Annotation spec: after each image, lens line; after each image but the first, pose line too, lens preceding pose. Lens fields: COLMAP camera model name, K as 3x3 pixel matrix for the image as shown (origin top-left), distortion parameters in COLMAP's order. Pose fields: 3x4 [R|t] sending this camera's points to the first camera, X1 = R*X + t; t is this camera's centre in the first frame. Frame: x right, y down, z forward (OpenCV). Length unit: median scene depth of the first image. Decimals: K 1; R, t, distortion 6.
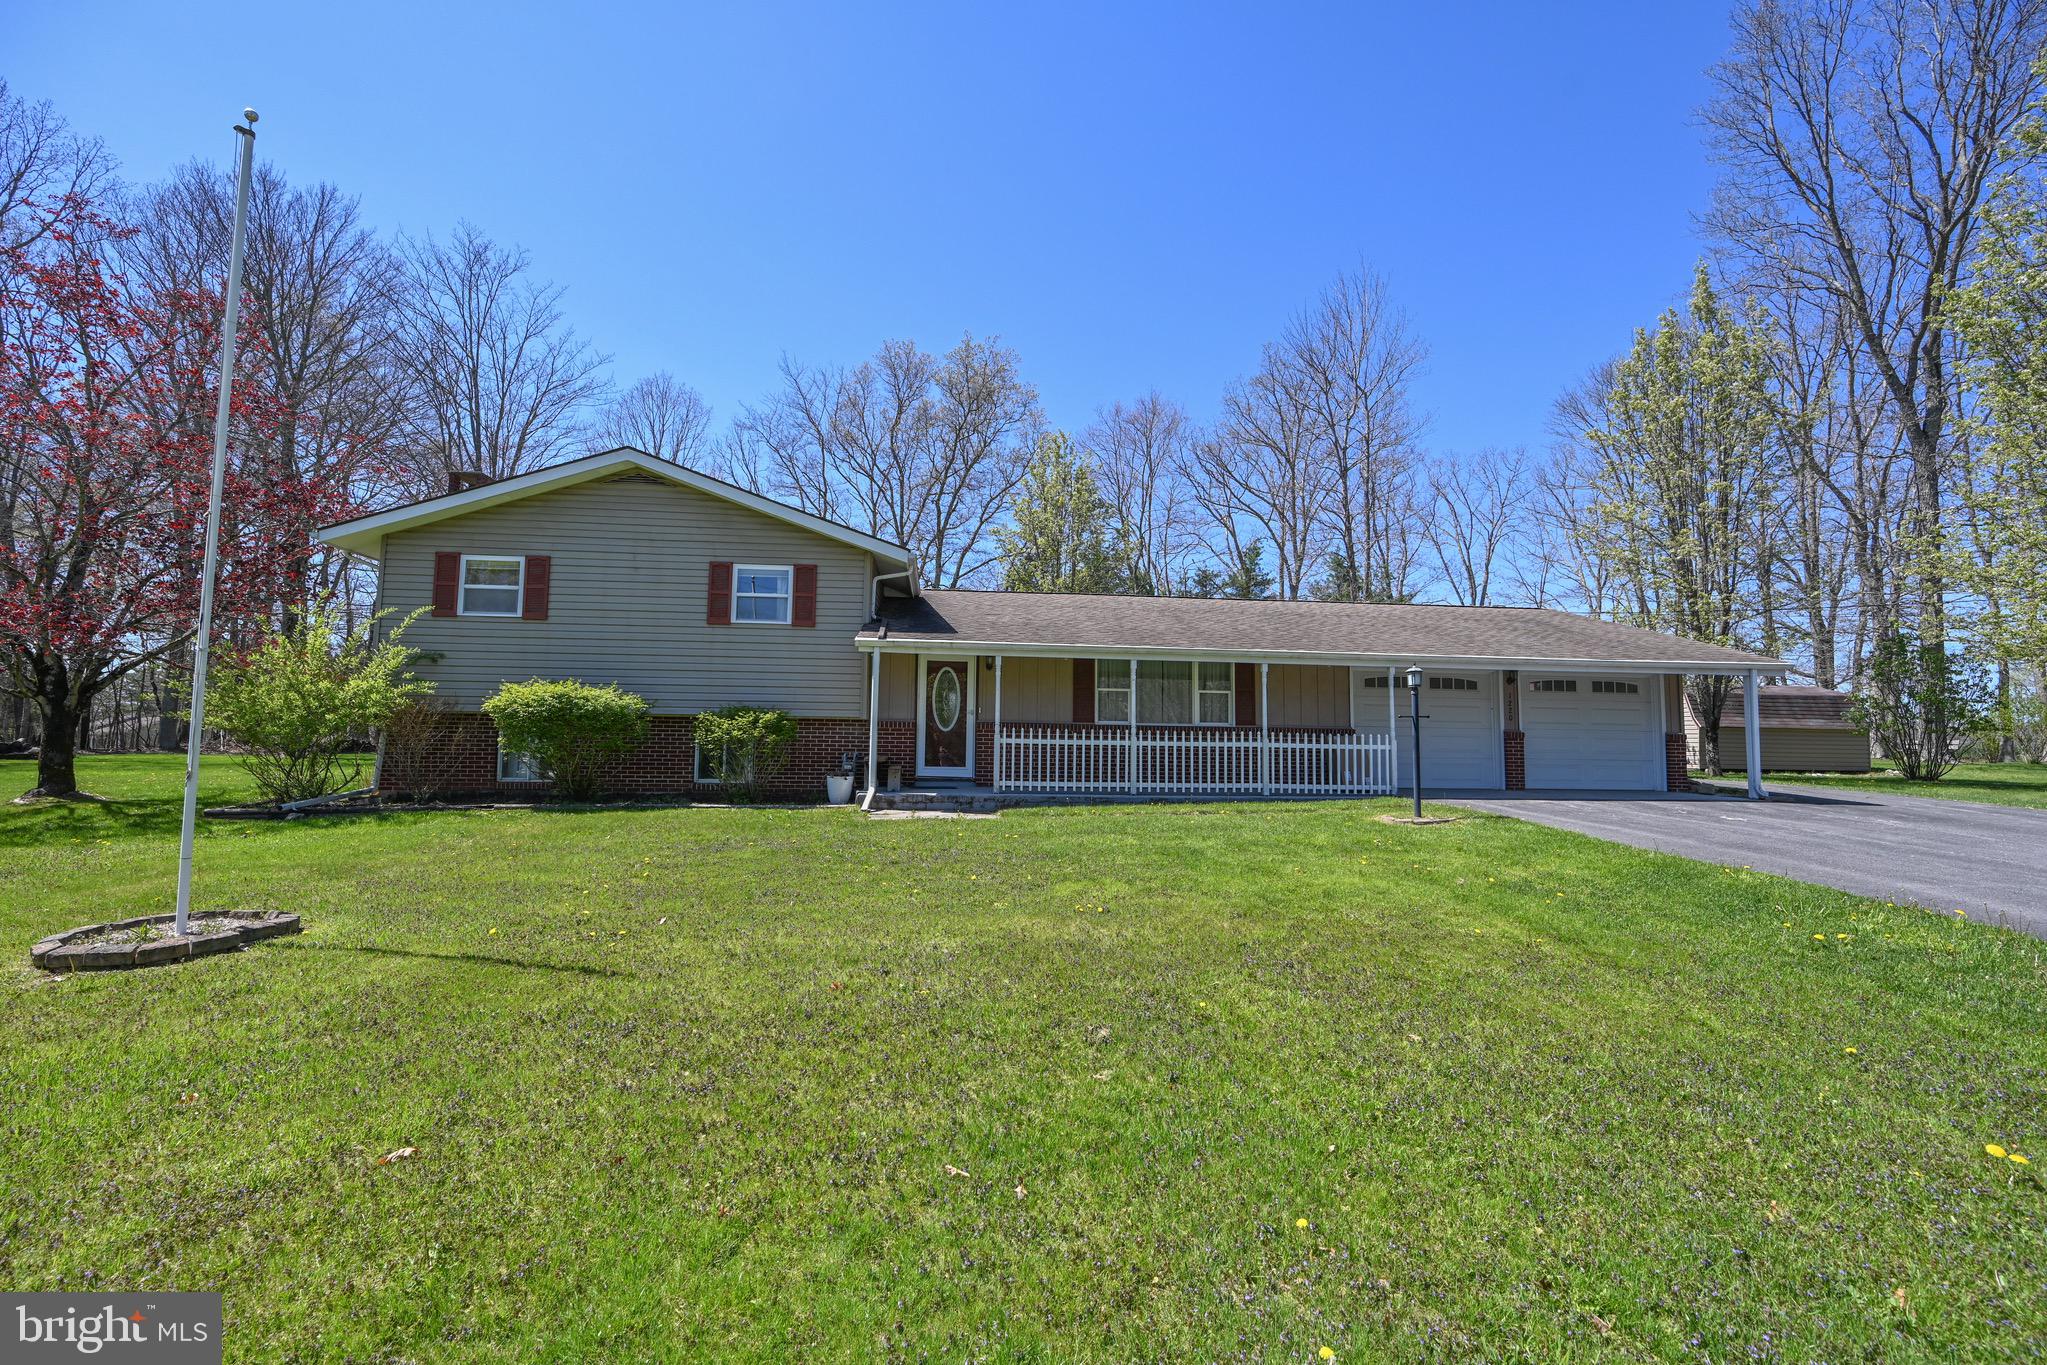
lens RADIAL K [[827.3, 0, 1023.5], [0, 827.3, 682.5], [0, 0, 1]] dist [-0.002418, -0.000229]
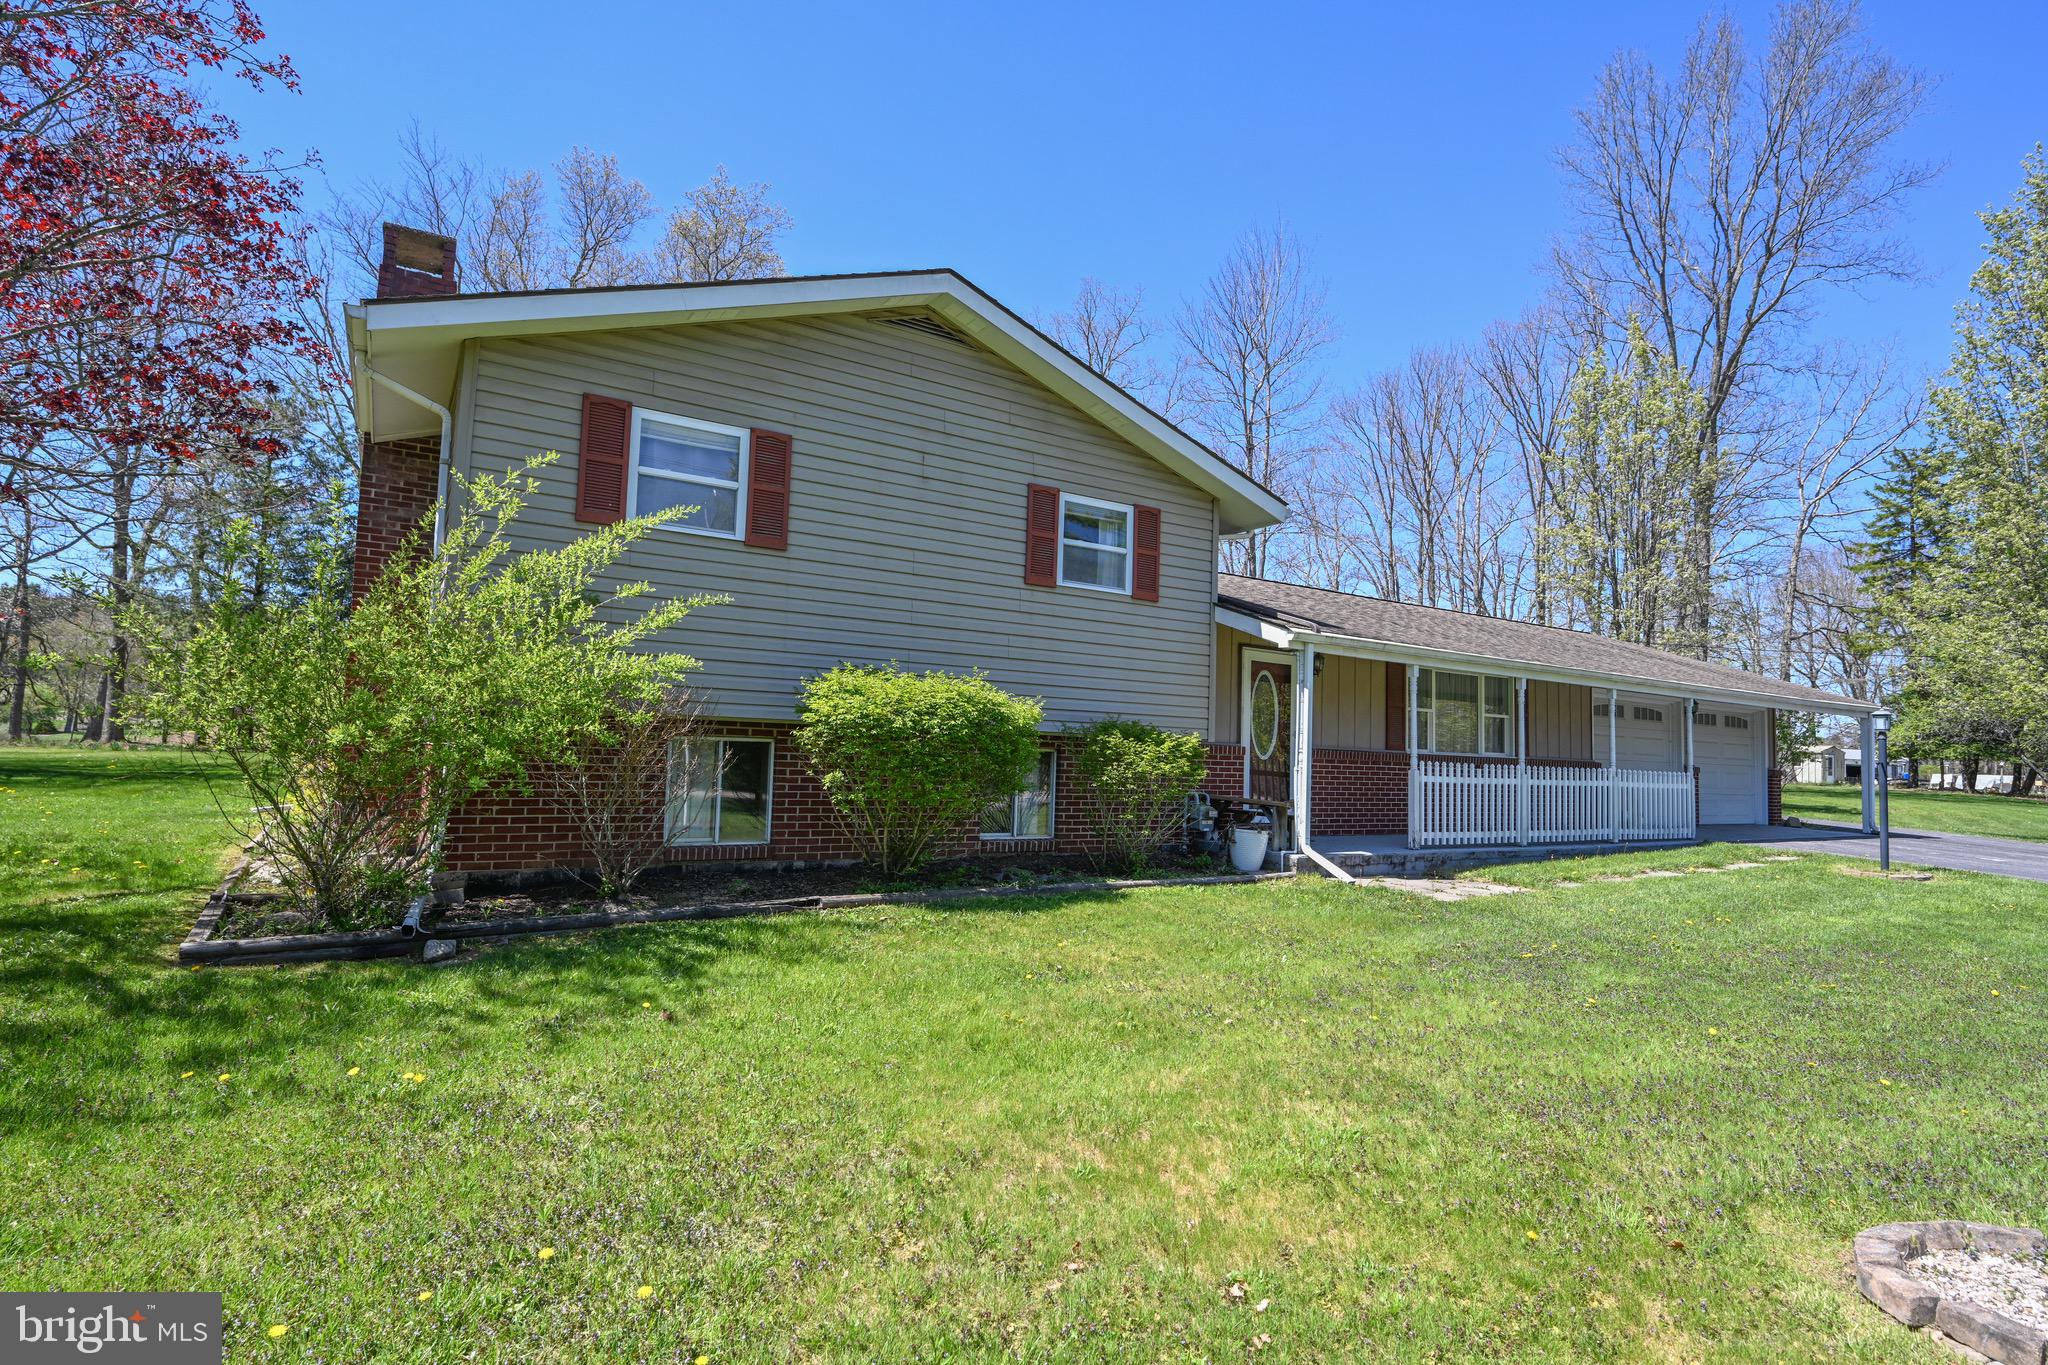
lens RADIAL K [[1006.6, 0, 1024.0], [0, 1006.6, 682.5], [0, 0, 1]] dist [0.000783, -0.000035]
pose [[0.899164, 0.048158, 0.434954, -0.719051], [-0.057410, 0.998317, 0.008150, -0.003160], [-0.433830, -0.032299, 0.900416, 0.325187]]
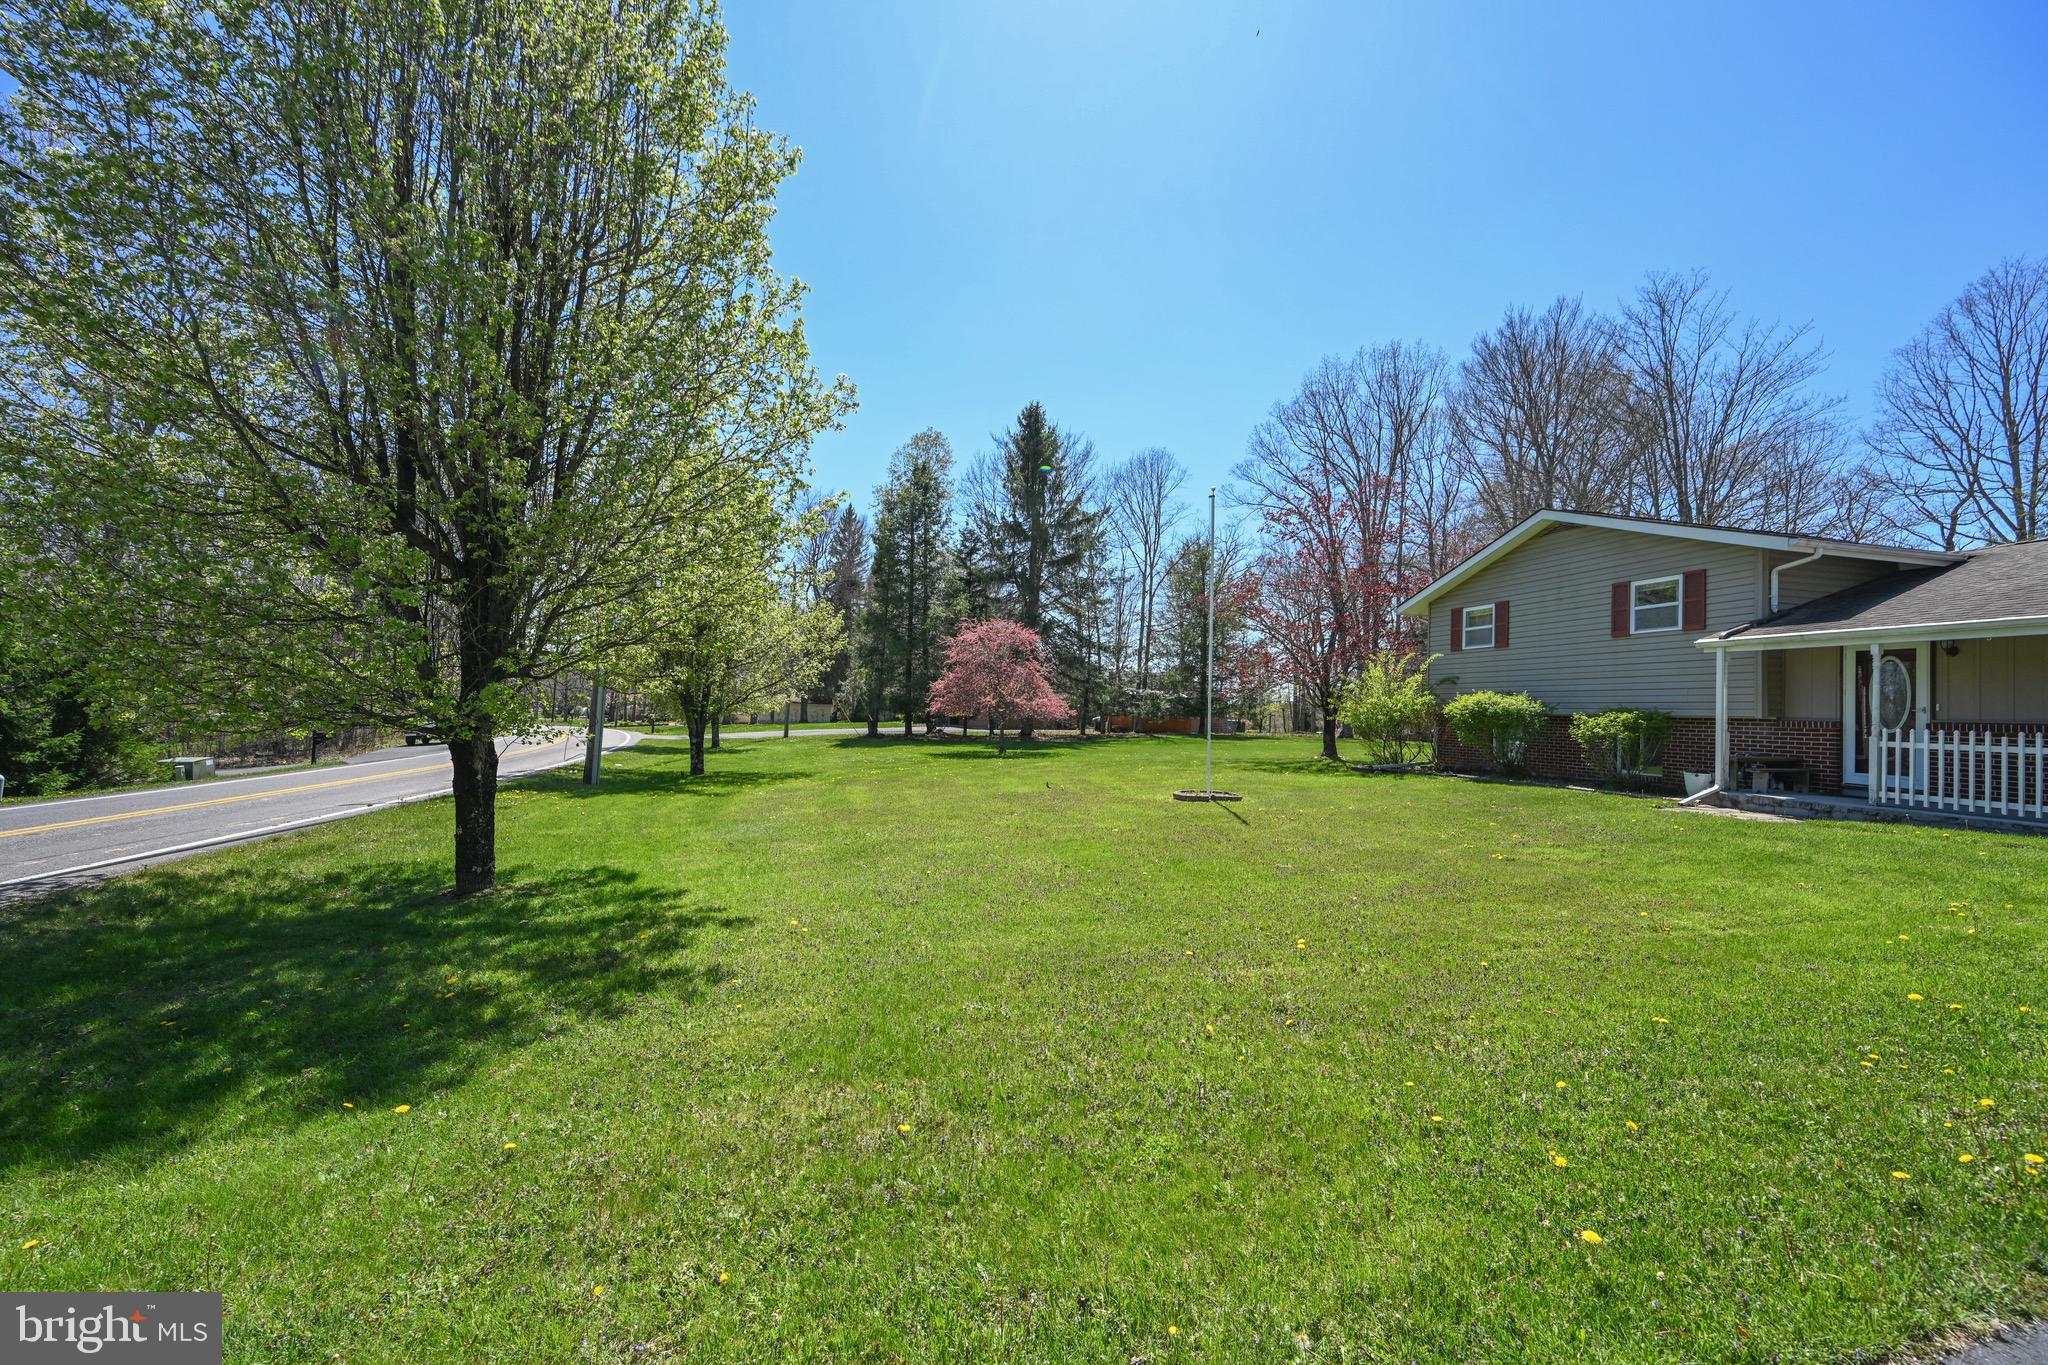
lens RADIAL K [[804.4, 0, 1024.0], [0, 804.4, 682.5], [0, 0, 1]] dist [-0.001226, 0.000017]
pose [[0.110947, -0.045034, -0.992805, 0.665329], [0.042932, 0.998257, -0.040484, 0.003332], [0.992899, -0.038131, 0.112687, 0.041464]]
